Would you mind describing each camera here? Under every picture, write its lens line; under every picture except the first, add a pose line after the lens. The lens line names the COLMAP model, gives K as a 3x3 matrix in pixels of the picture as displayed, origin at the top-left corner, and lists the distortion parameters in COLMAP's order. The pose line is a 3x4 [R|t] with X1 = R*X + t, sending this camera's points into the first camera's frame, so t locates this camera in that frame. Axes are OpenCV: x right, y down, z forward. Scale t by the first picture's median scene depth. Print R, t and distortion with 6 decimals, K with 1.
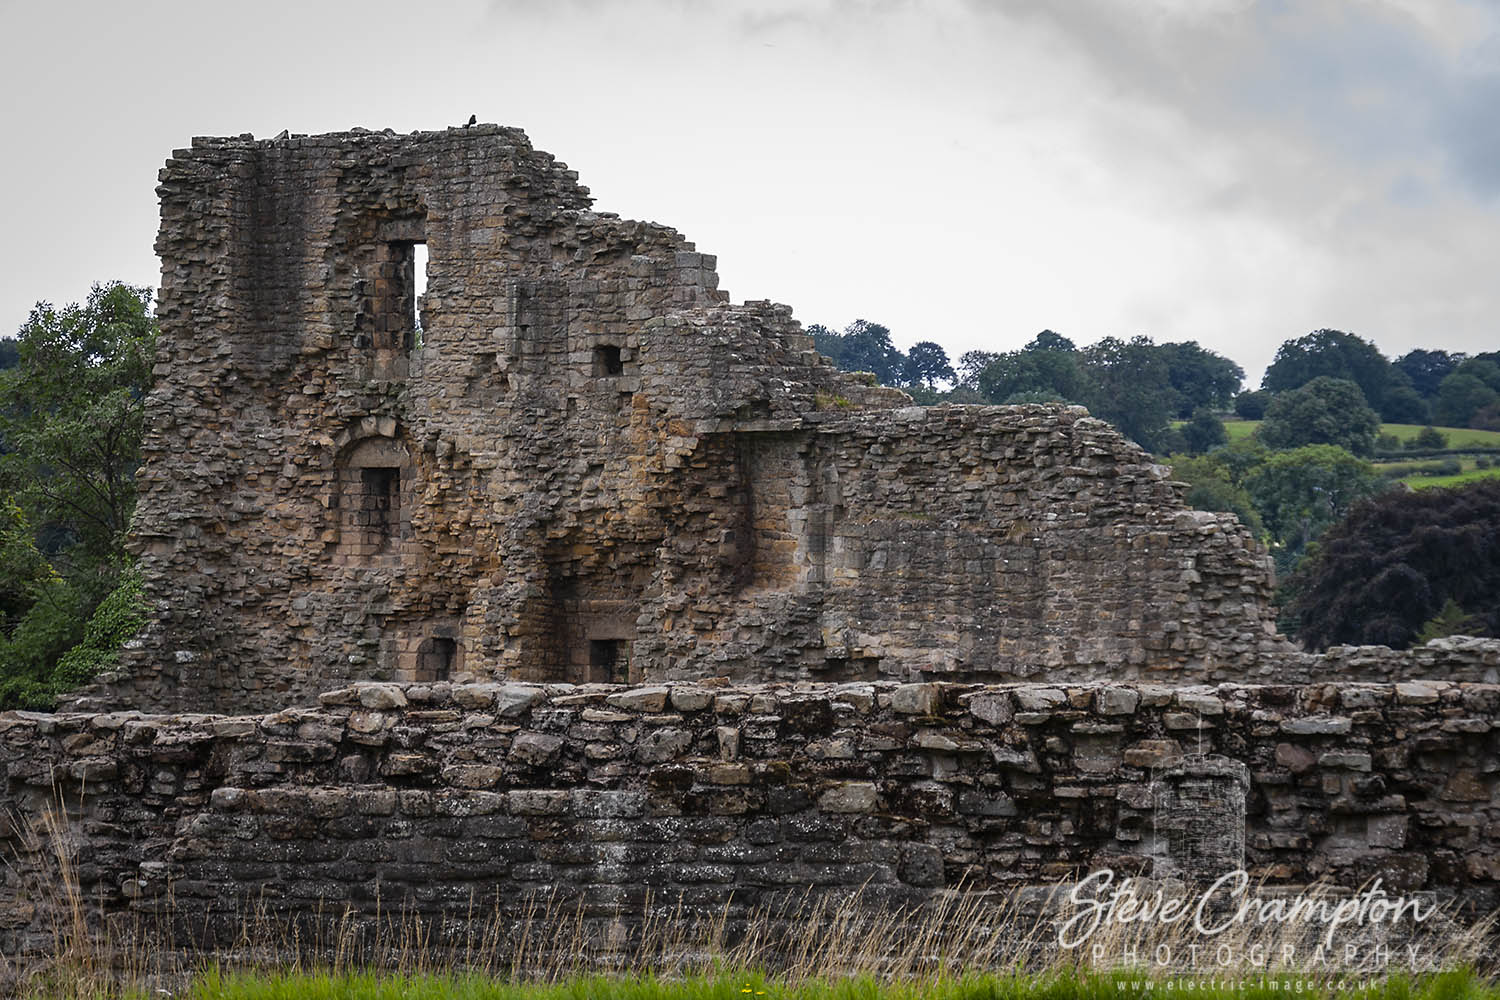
lens RADIAL K [[6732.5, 0, 750.0], [0, 6732.5, 500.0], [0, 0, 1]] dist [-2.490290, -1.902977]
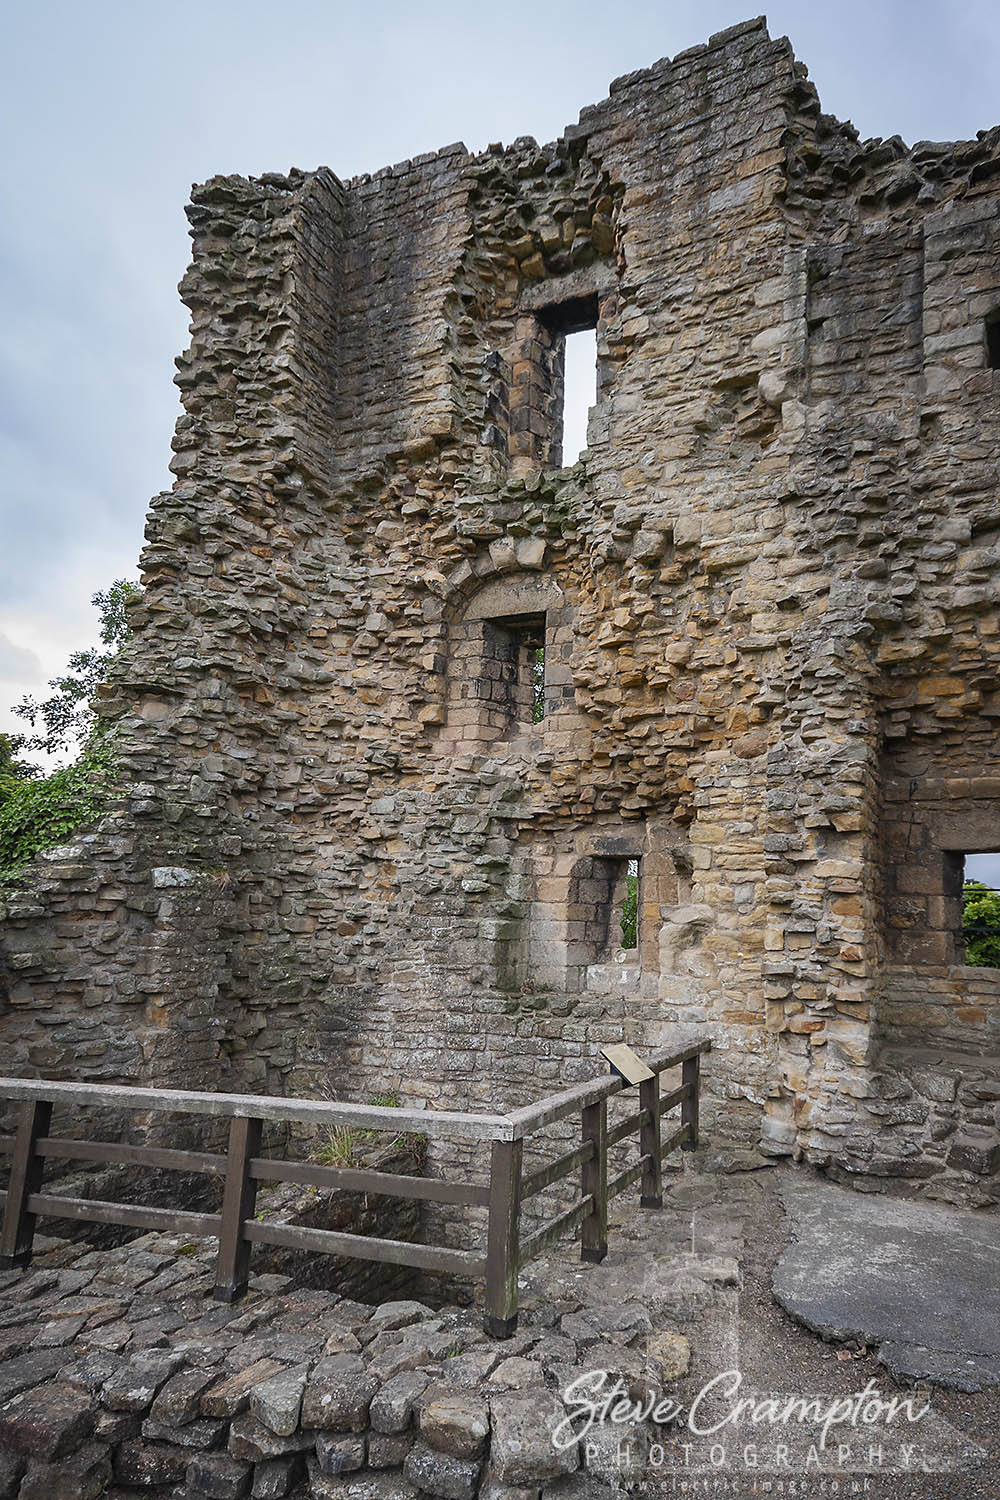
lens RADIAL K [[830.8, 0, 607.3], [0, 830.8, 806.5], [0, 0, 1]] dist [-0.001129, 0.001064]
pose [[0.970057, 0.043295, 0.238987, -0.065925], [-0.017297, 0.993800, -0.109829, 0.024802], [-0.242260, 0.102407, 0.964792, 0.915109]]
